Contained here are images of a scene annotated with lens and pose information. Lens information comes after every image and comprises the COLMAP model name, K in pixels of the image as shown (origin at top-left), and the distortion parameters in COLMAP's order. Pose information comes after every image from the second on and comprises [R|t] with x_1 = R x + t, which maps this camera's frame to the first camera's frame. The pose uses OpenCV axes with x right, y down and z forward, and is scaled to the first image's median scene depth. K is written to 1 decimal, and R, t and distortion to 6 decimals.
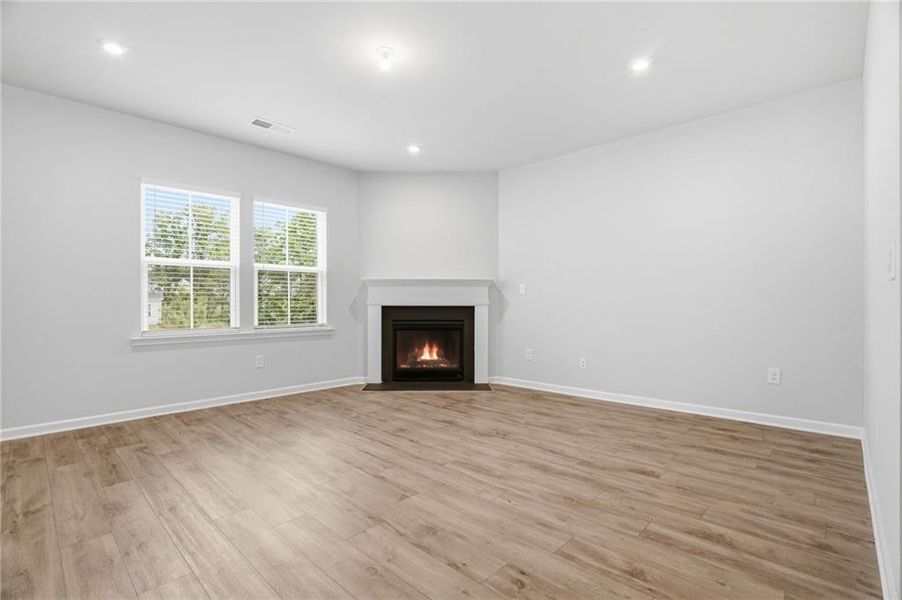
lens RADIAL K [[423.4, 0, 441.4], [0, 423.4, 304.6], [0, 0, 1]] dist [-0.058212, 0.024918]
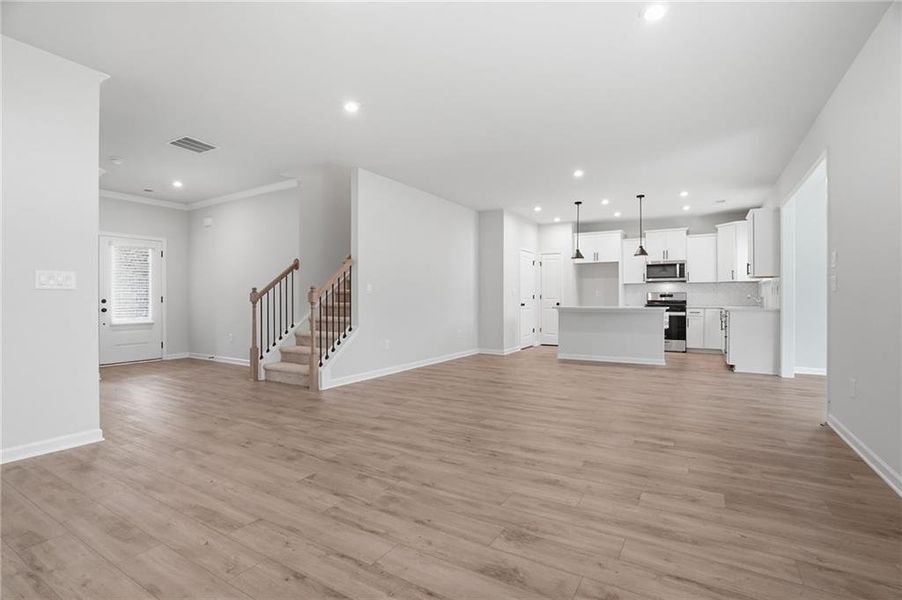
lens RADIAL K [[428.5, 0, 442.6], [0, 428.5, 301.5], [0, 0, 1]] dist [-0.051605, 0.019636]
pose [[-0.973977, 0.006536, -0.226552, -0.088269], [0.004532, 0.999946, 0.009363, -0.004829], [0.226601, 0.008093, -0.973954, 1.066381]]
